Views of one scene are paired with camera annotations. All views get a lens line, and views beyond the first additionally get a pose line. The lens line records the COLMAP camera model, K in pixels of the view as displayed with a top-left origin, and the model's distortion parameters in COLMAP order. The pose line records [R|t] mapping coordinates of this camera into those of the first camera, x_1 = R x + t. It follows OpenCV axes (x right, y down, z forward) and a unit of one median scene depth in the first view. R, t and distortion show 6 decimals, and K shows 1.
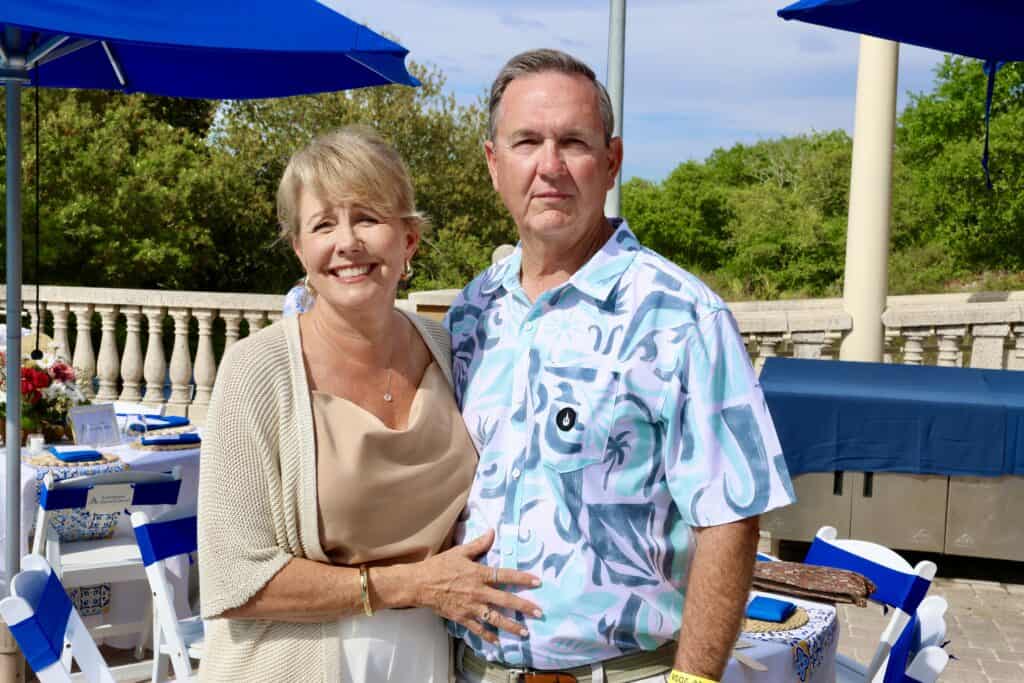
lens RADIAL K [[1305.3, 0, 508.0], [0, 1305.3, 344.4], [0, 0, 1]] dist [0.030092, 0.000000]
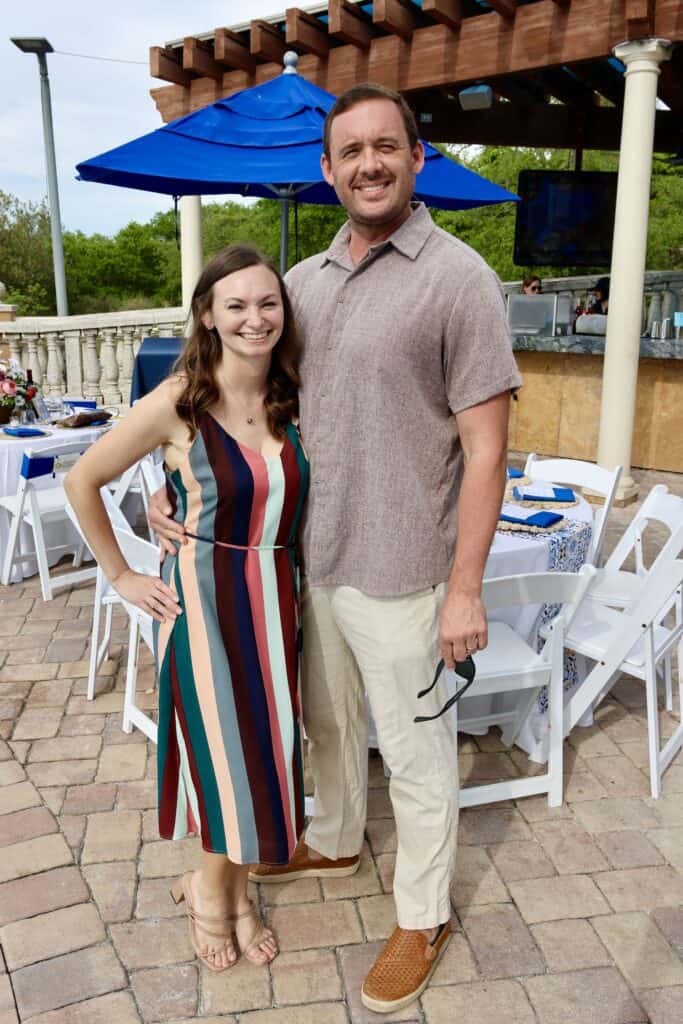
lens RADIAL K [[885.6, 0, 338.2], [0, 885.6, 503.6], [0, 0, 1]] dist [-0.010550, 0.032015]
pose [[0.943773, -0.104816, 0.313538, 0.016110], [0.049503, 0.982520, 0.179452, 0.013770], [-0.326867, -0.153841, 0.932465, -0.149565]]
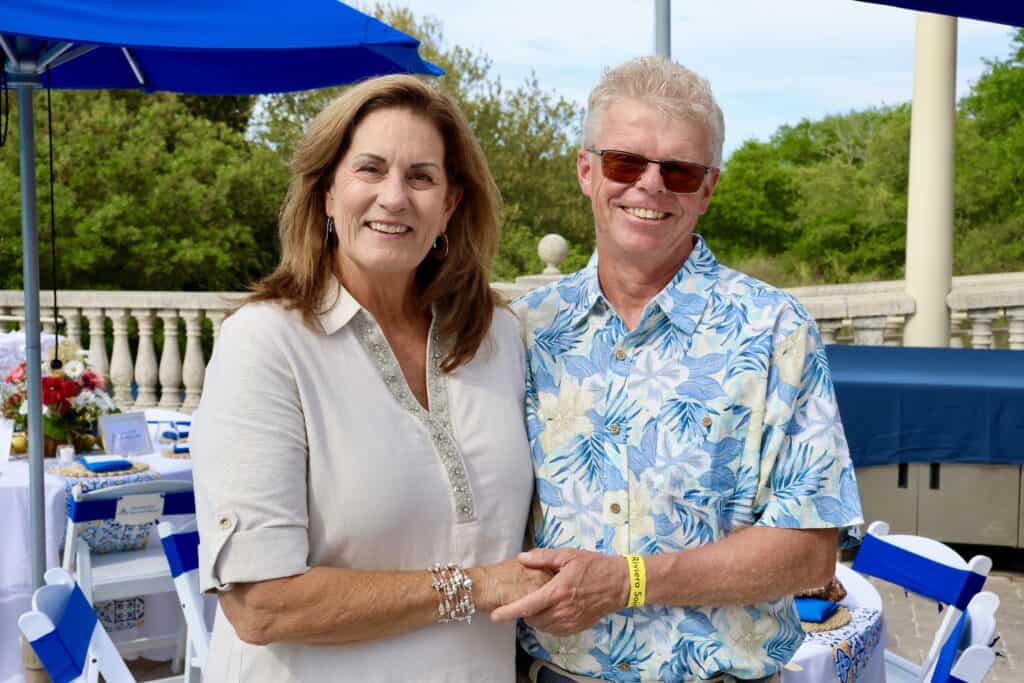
lens RADIAL K [[1367.1, 0, 515.8], [0, 1367.1, 340.7], [0, 0, 1]] dist [0.035789, 0.000000]
pose [[0.998858, -0.027098, -0.039358, 0.005388], [0.027179, 0.999629, 0.001520, -0.000387], [0.039303, -0.002588, 0.999224, -0.002643]]
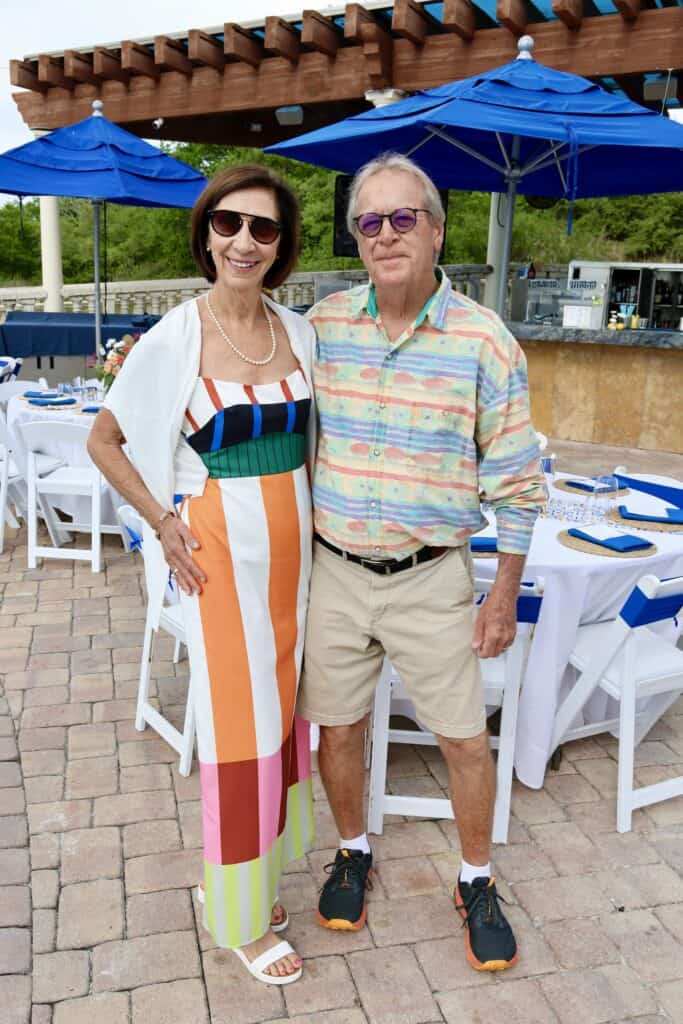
lens RADIAL K [[955.4, 0, 349.0], [0, 955.4, 520.9], [0, 0, 1]] dist [-0.011245, 0.028470]
pose [[0.905987, -0.111256, 0.408423, 0.011123], [0.032830, 0.980404, 0.194241, 0.028339], [-0.422030, -0.162571, 0.891886, -0.323913]]
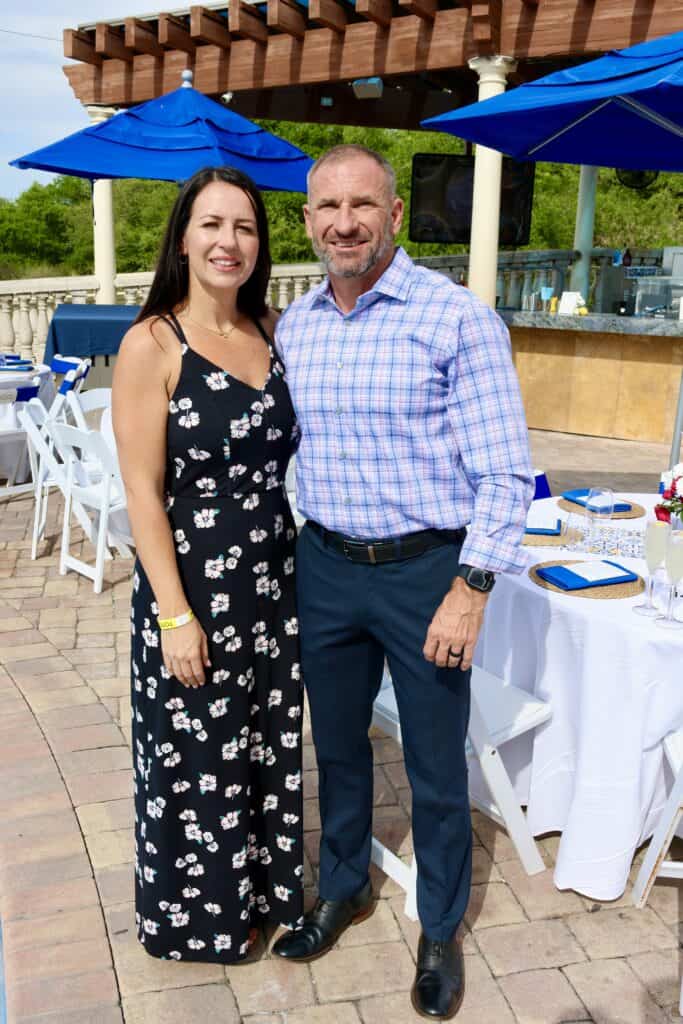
lens RADIAL K [[997.4, 0, 347.6], [0, 997.4, 516.8], [0, 0, 1]] dist [-0.001229, 0.000000]
pose [[0.916113, -0.109823, 0.385584, -0.009030], [0.035418, 0.980159, 0.195023, 0.021638], [-0.399352, -0.165007, 0.901827, -0.274308]]
